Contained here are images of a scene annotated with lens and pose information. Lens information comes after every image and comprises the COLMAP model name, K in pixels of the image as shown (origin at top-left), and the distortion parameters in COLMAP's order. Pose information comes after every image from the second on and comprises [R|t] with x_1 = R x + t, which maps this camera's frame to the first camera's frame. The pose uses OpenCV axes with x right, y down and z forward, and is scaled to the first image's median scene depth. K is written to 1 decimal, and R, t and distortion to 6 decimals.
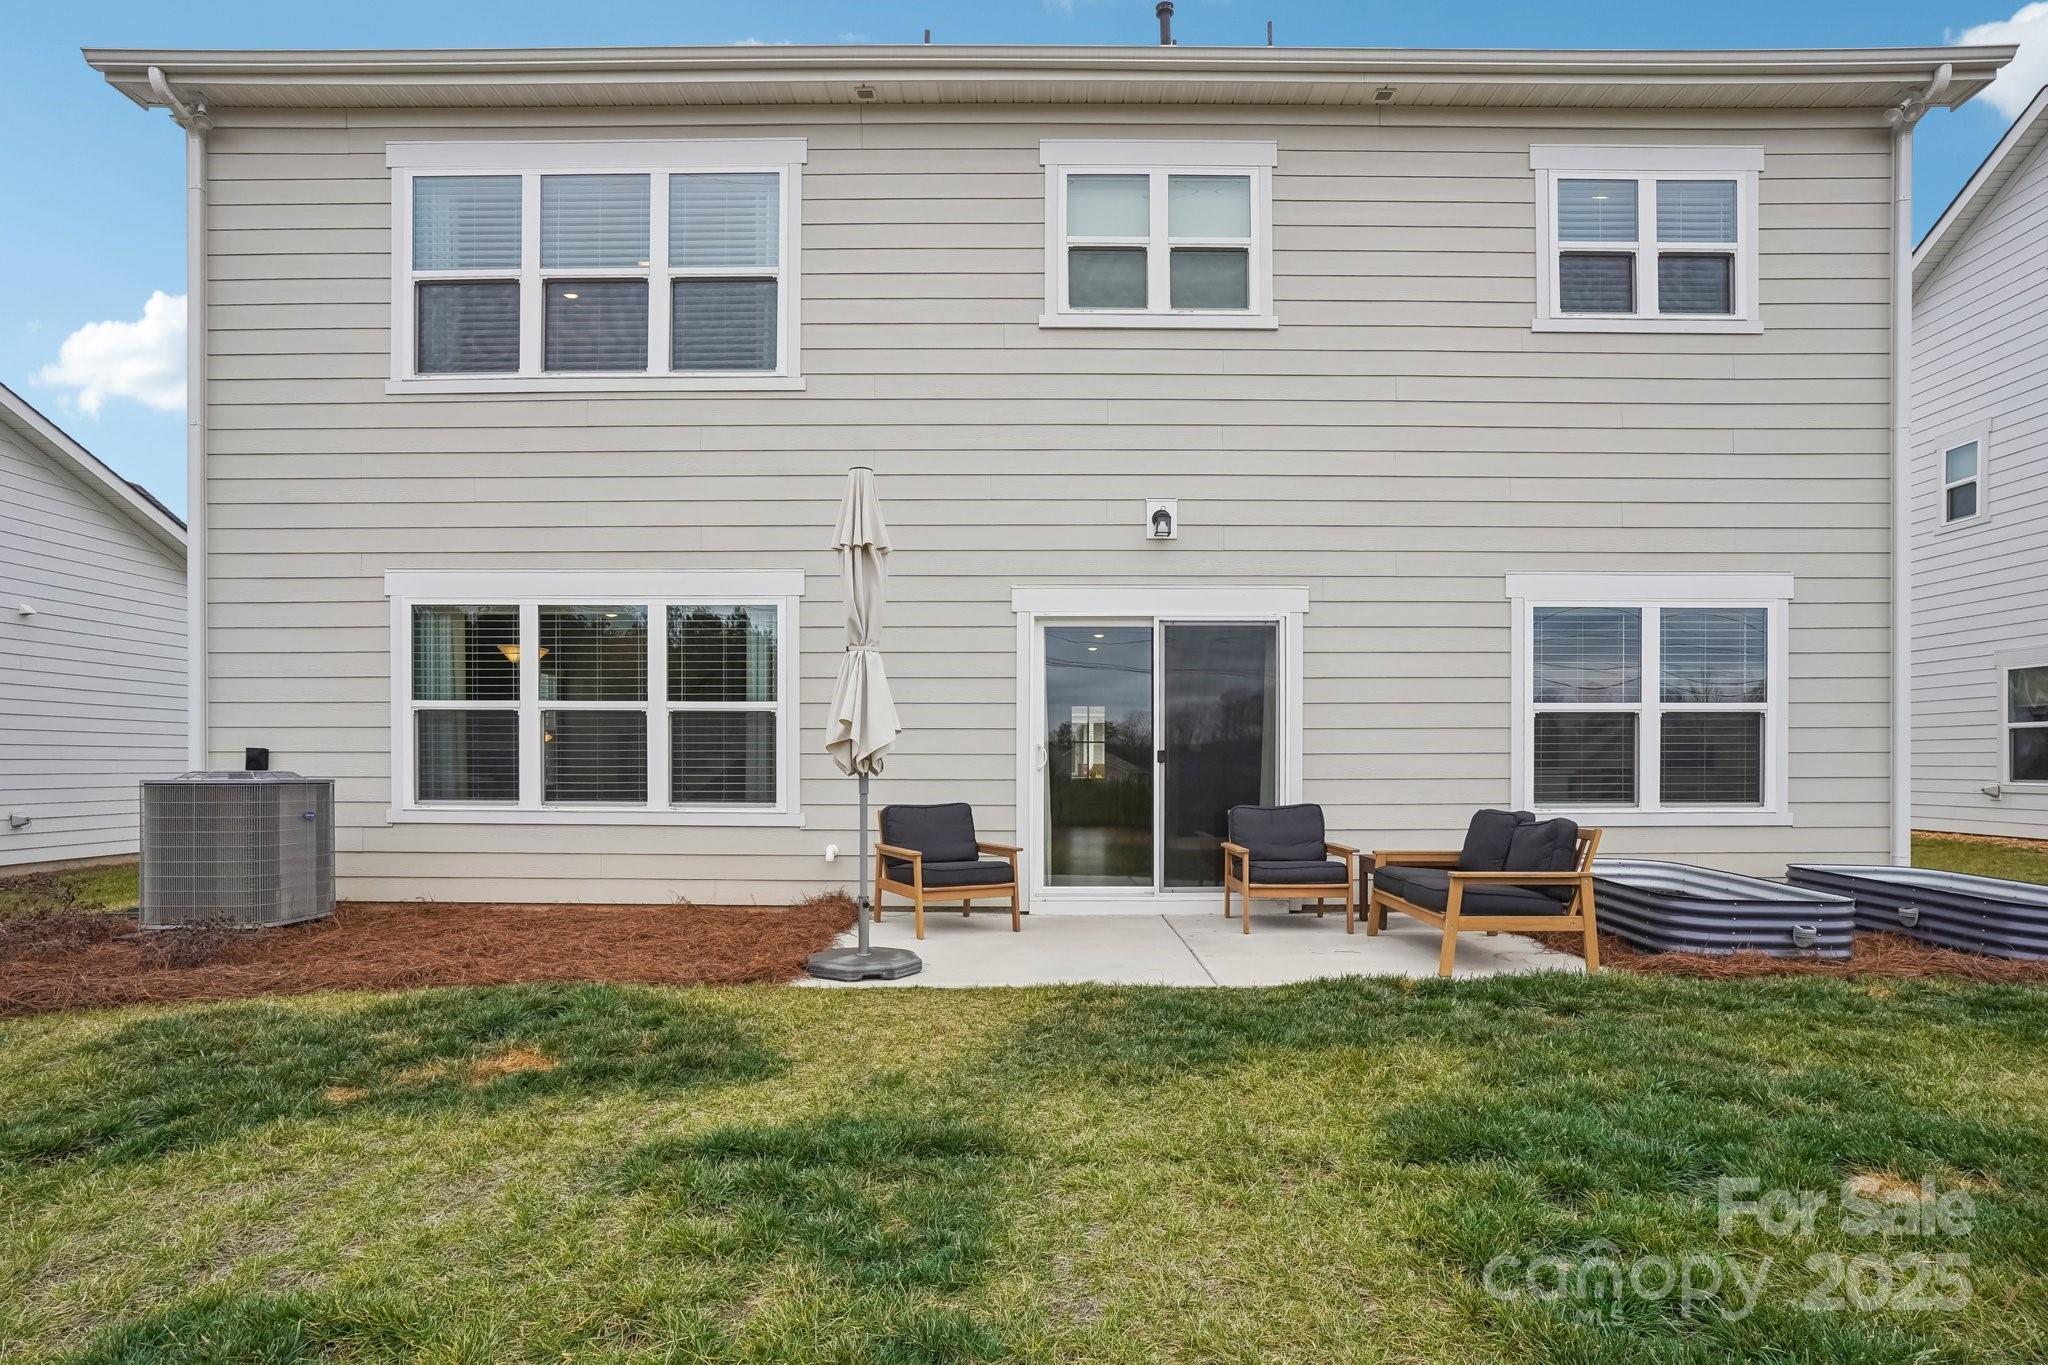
lens RADIAL K [[1093.9, 0, 1040.1], [0, 1093.9, 679.6], [0, 0, 1]] dist [-0.058833, 0.037354]
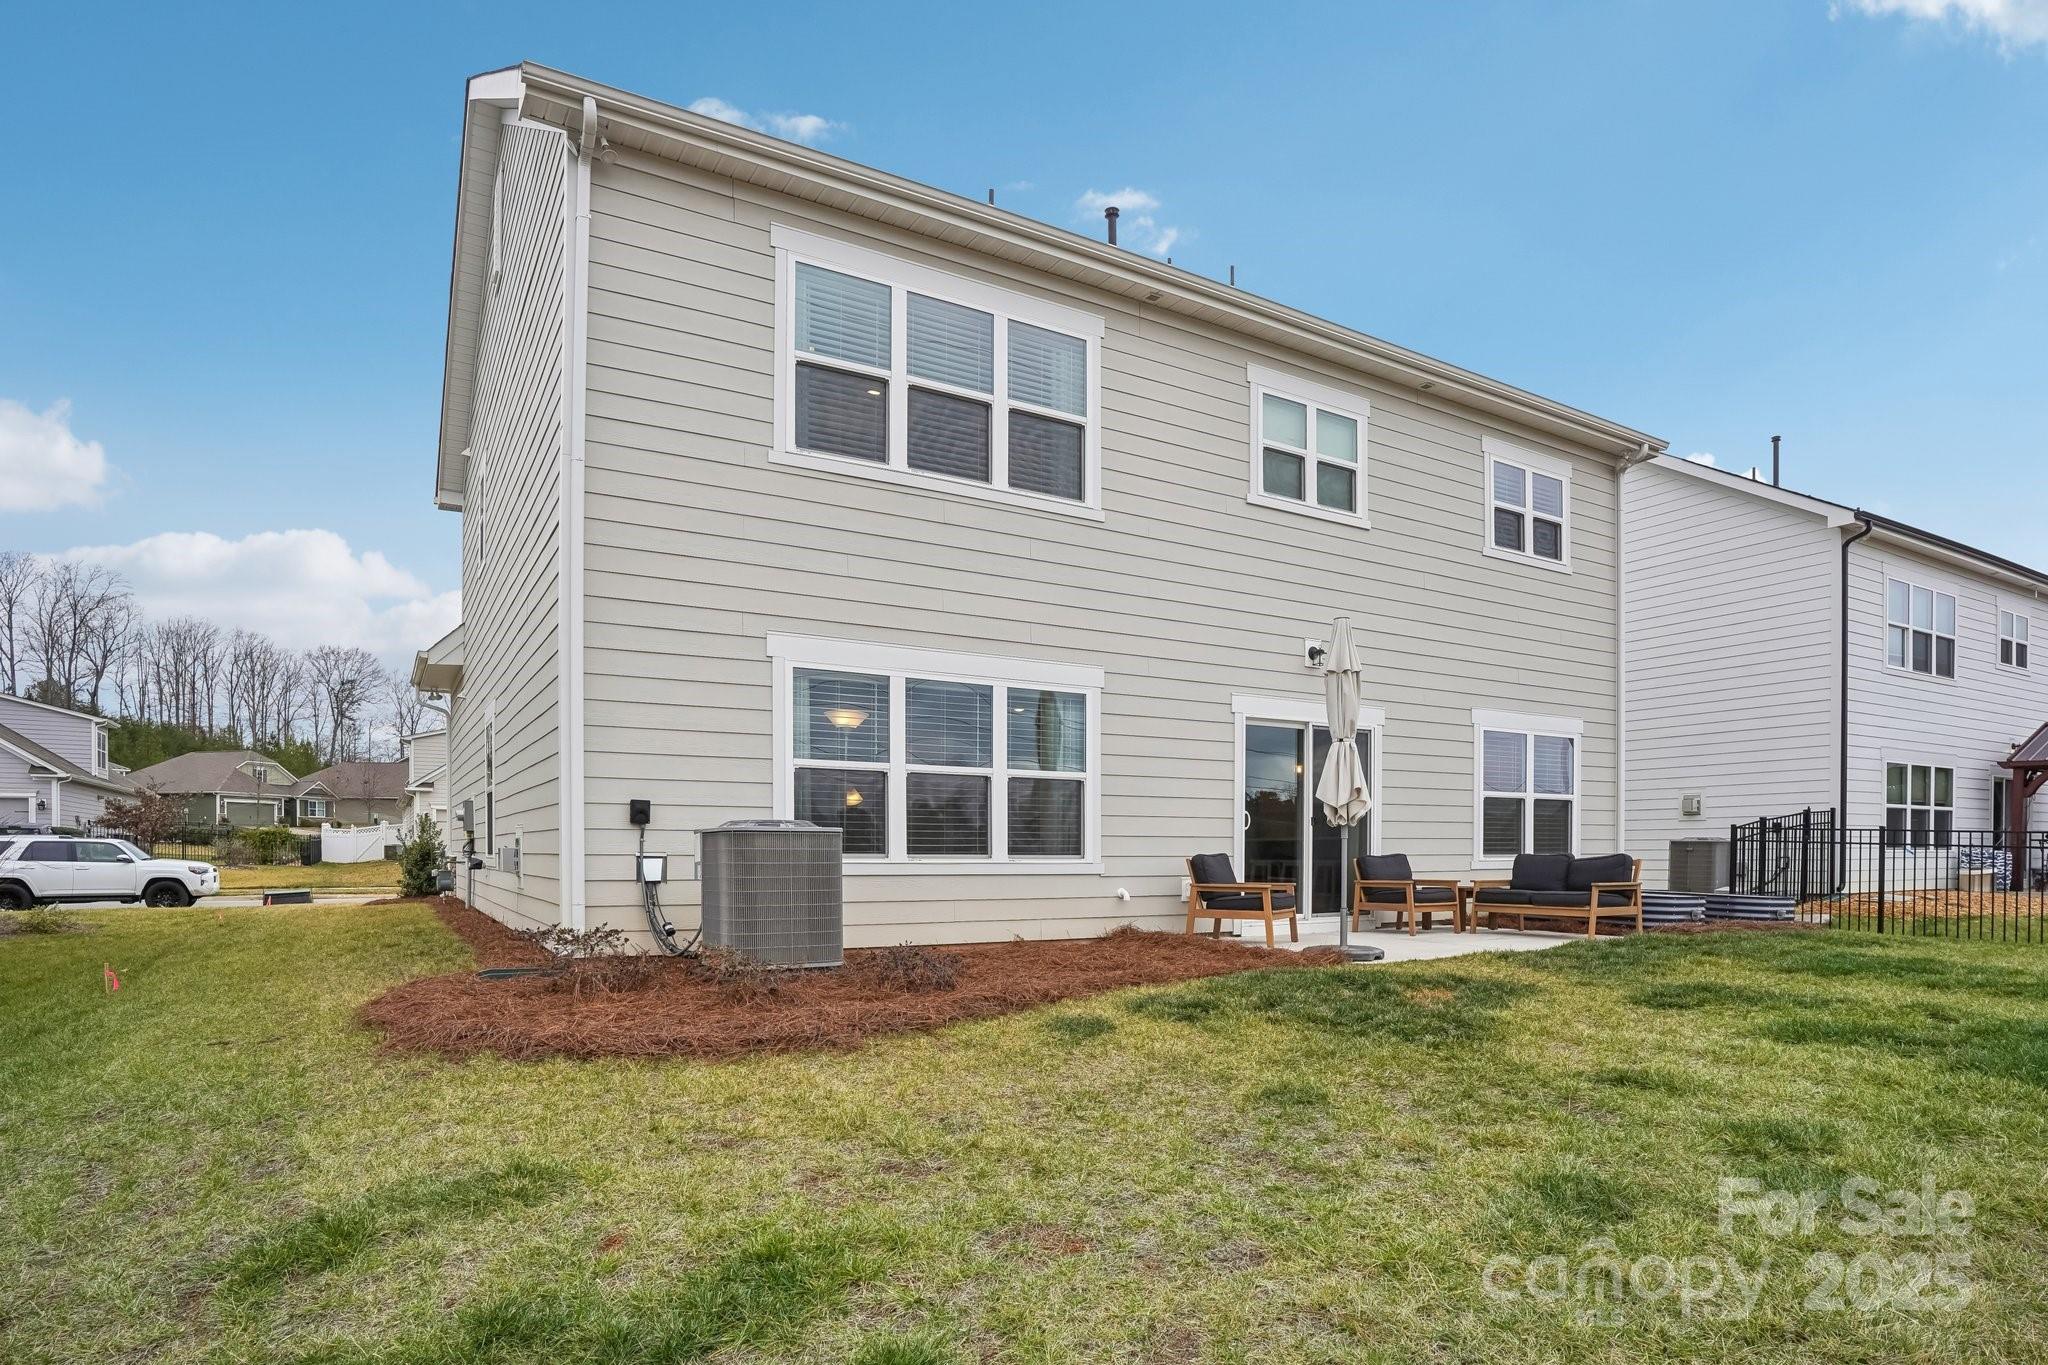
lens RADIAL K [[1052.7, 0, 1026.7], [0, 1052.7, 728.1], [0, 0, 1]] dist [-0.059463, -0.000035]
pose [[0.871807, 0.058004, 0.486404, -0.856977], [-0.054402, 0.998287, -0.021539, -0.000734], [-0.486820, -0.007683, 0.873469, -0.006054]]
